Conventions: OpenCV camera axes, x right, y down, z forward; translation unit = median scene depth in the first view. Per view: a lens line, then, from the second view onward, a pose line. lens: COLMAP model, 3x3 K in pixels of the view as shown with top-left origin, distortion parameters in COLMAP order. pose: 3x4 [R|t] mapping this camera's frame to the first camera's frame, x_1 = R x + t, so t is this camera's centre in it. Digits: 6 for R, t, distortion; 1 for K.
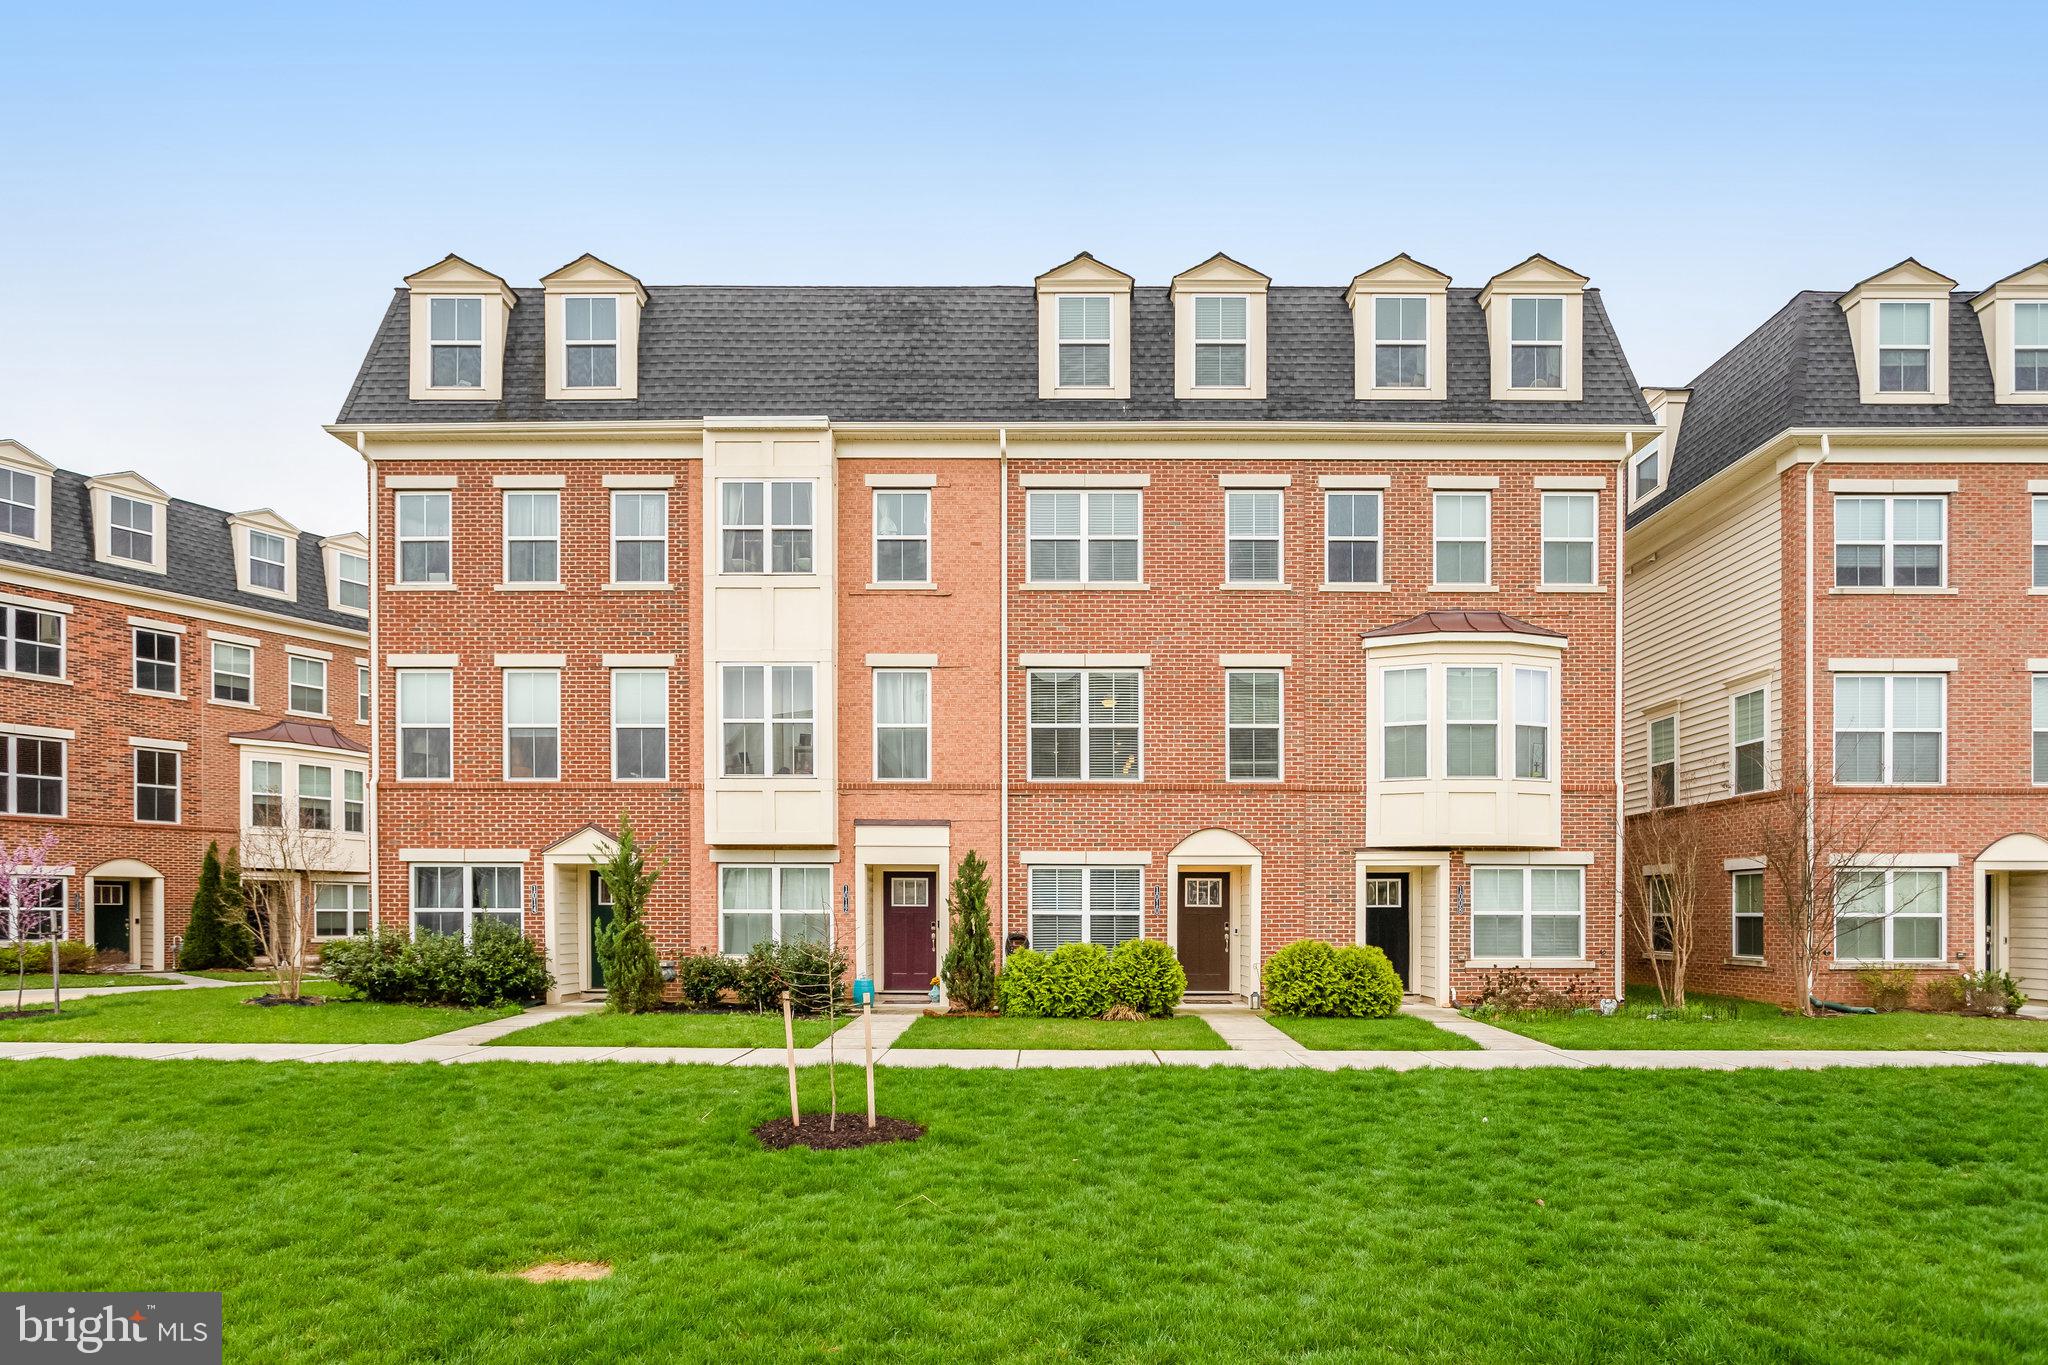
lens RADIAL K [[1130.1, 0, 1032.7], [0, 1130.1, 718.0], [0, 0, 1]] dist [-0.043970, 0.027822]
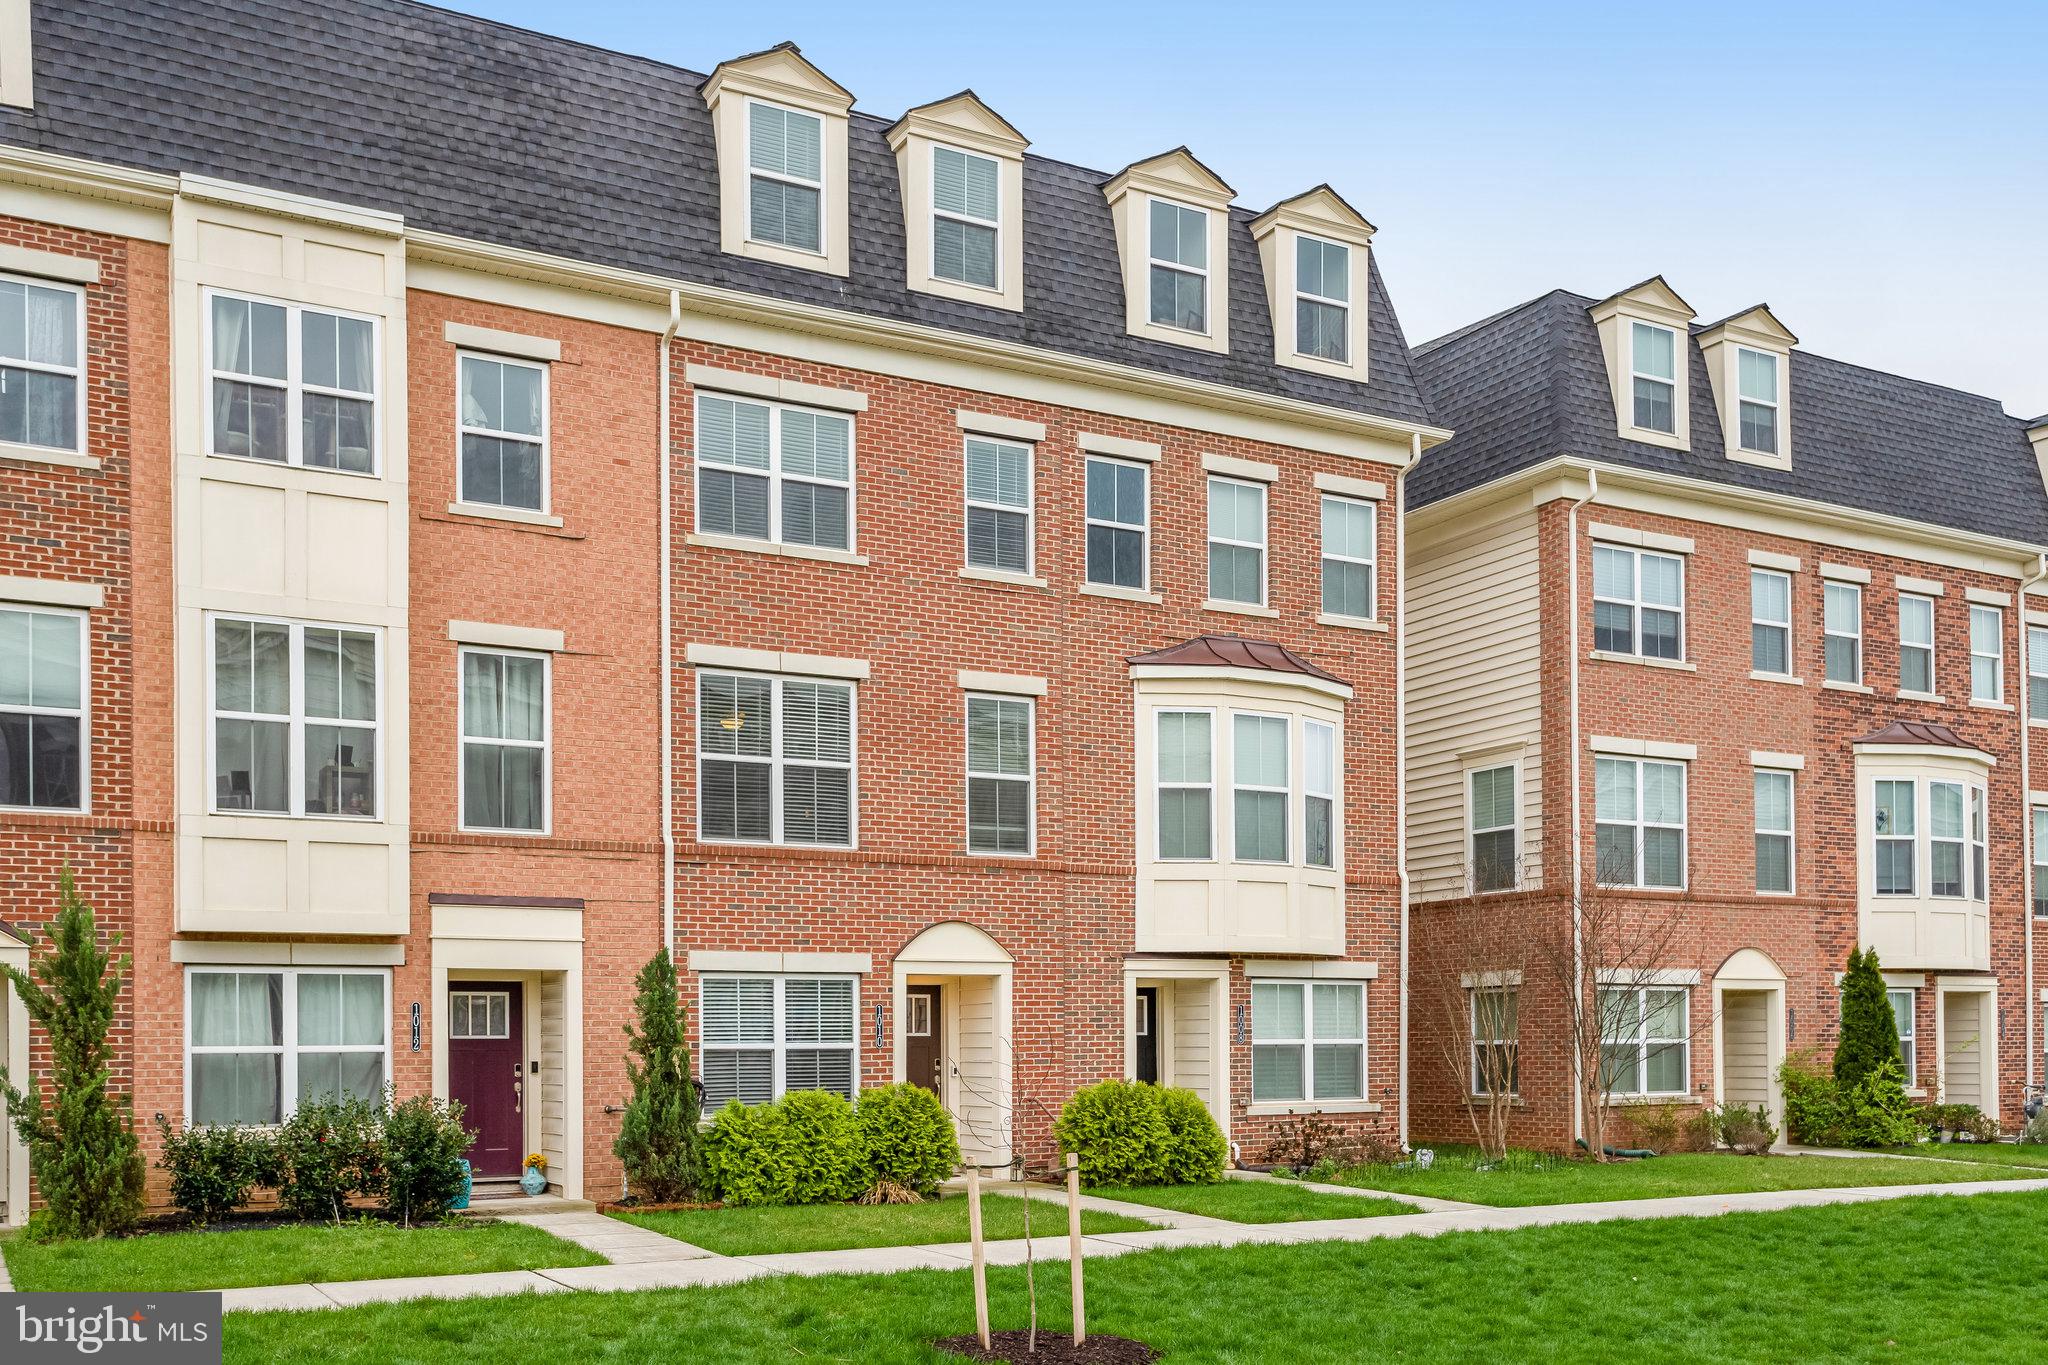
lens RADIAL K [[1814.8, 0, 1024.0], [0, 1814.8, 682.5], [0, 0, 1]] dist [-0.019136, 0.009521]
pose [[0.877326, 0.083767, 0.472528, -0.321929], [-0.069937, 0.996453, -0.046794, 0.000646], [-0.474772, 0.008006, 0.880072, -0.000881]]
